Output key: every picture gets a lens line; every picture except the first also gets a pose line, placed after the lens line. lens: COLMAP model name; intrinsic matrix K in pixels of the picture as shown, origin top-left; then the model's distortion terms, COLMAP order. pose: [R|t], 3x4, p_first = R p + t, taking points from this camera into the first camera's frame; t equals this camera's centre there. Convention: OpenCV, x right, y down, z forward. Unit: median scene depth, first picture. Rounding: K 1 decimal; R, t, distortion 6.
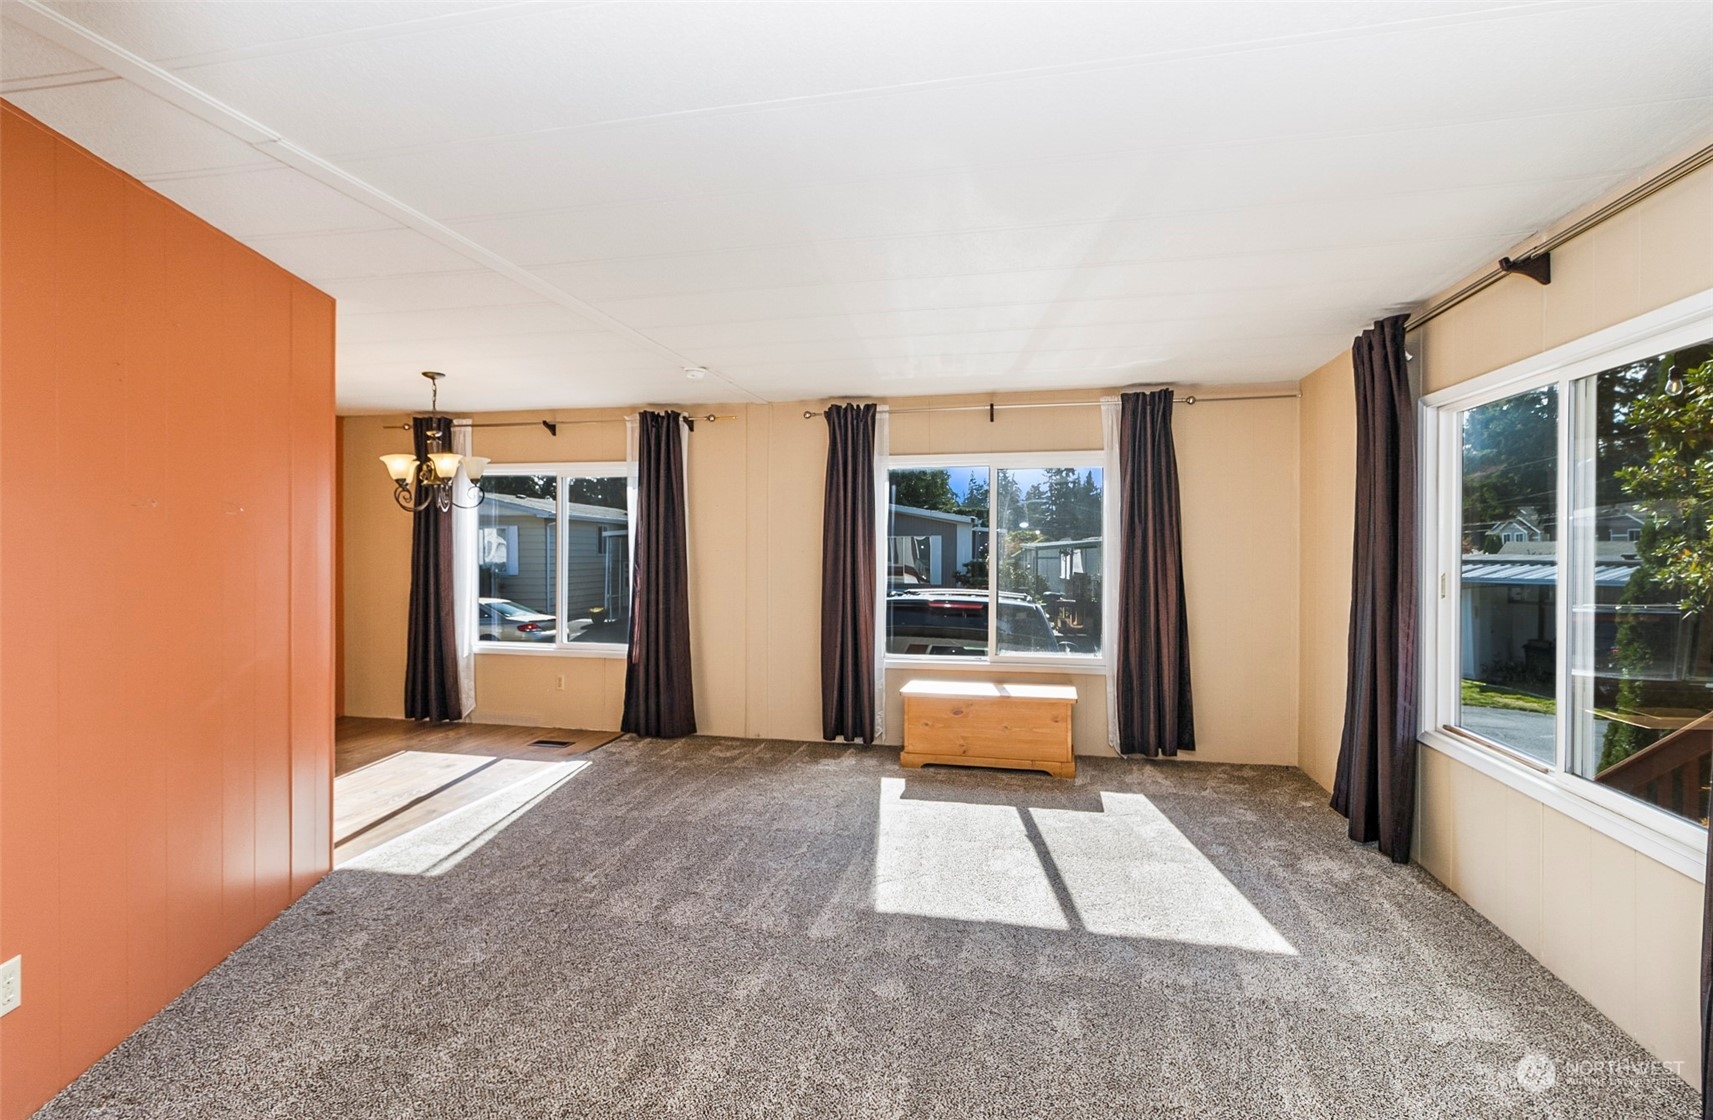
lens RADIAL K [[788.2, 0, 867.6], [0, 788.2, 554.2], [0, 0, 1]] dist [0.001543, 0.000252]
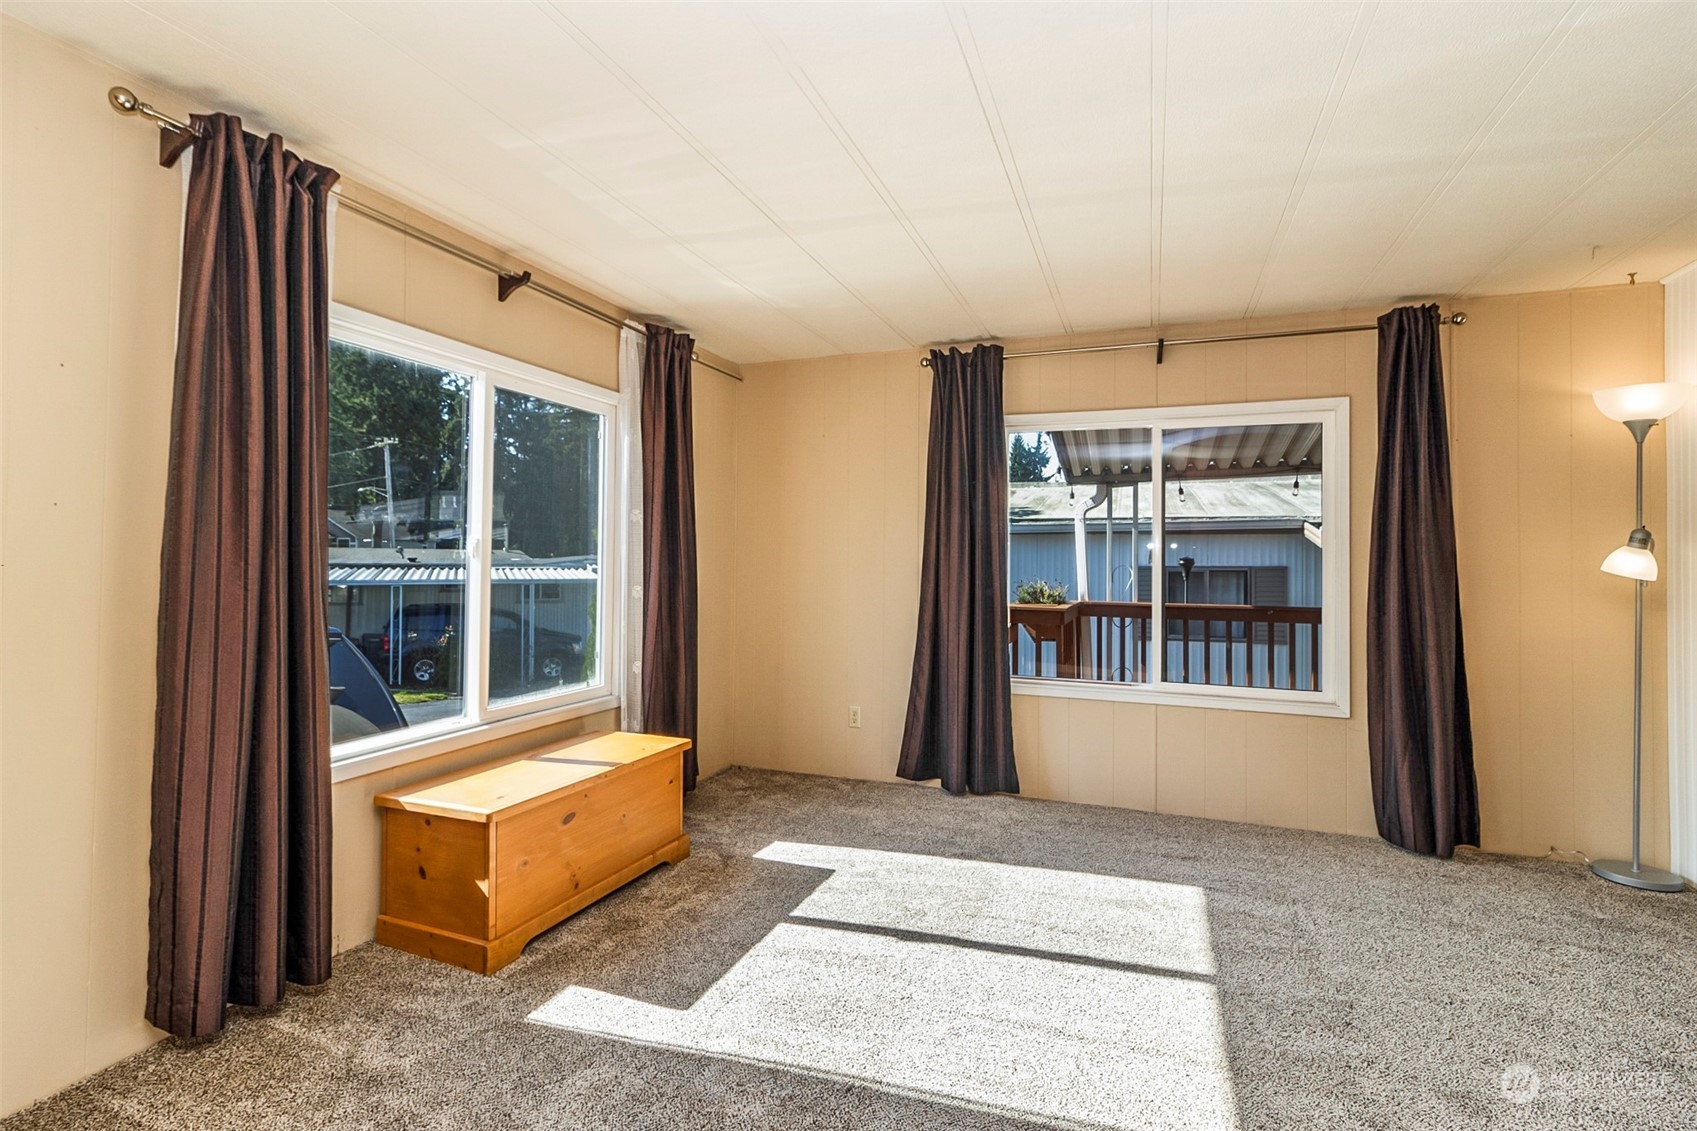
lens RADIAL K [[792.2, 0, 857.1], [0, 792.2, 546.0], [0, 0, 1]] dist [0.001676, 0.000114]
pose [[0.166545, 0.018854, 0.985854, -0.441281], [-0.000291, 0.999818, -0.019071, 0.025381], [-0.986034, 0.002889, 0.166520, 0.789757]]
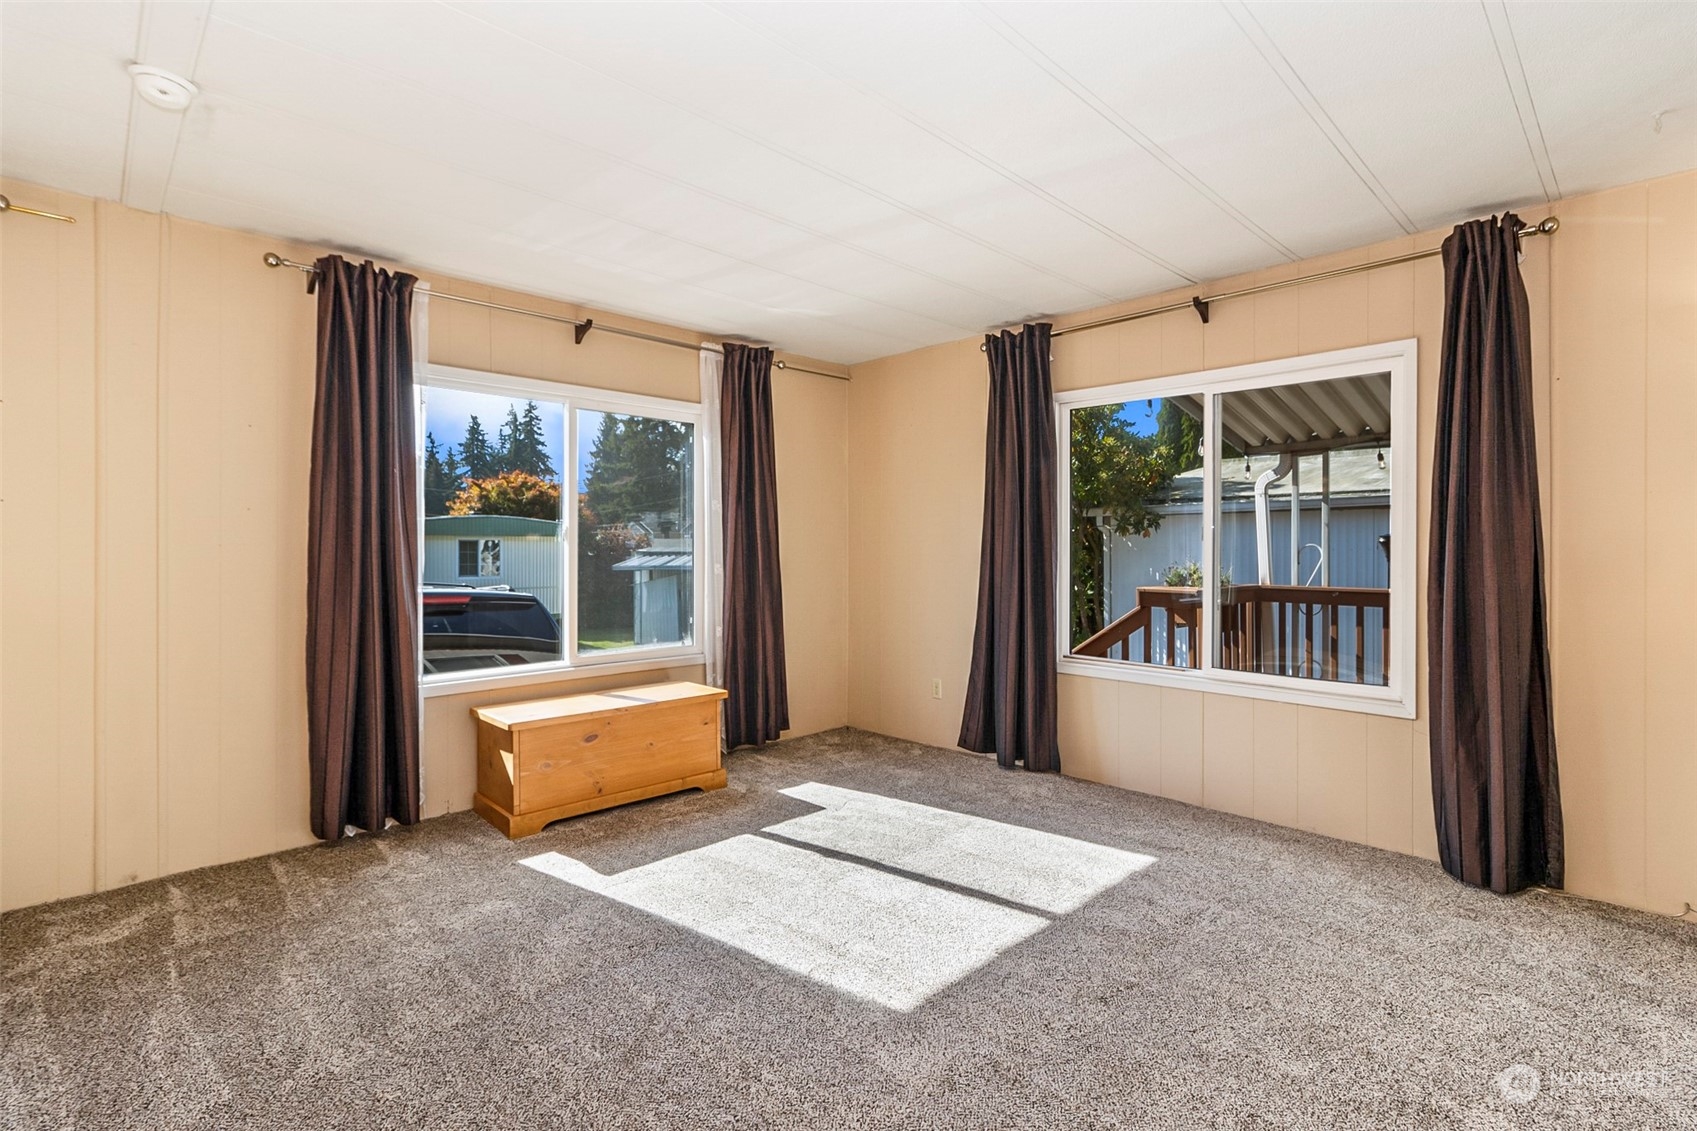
lens RADIAL K [[795.4, 0, 874.2], [0, 795.4, 552.4], [0, 0, 1]] dist [0.000903, 0.000975]
pose [[0.548982, -0.007651, 0.835799, -0.386312], [0.008006, 0.999960, 0.003895, 0.034593], [-0.835796, 0.004554, 0.549021, 0.429767]]
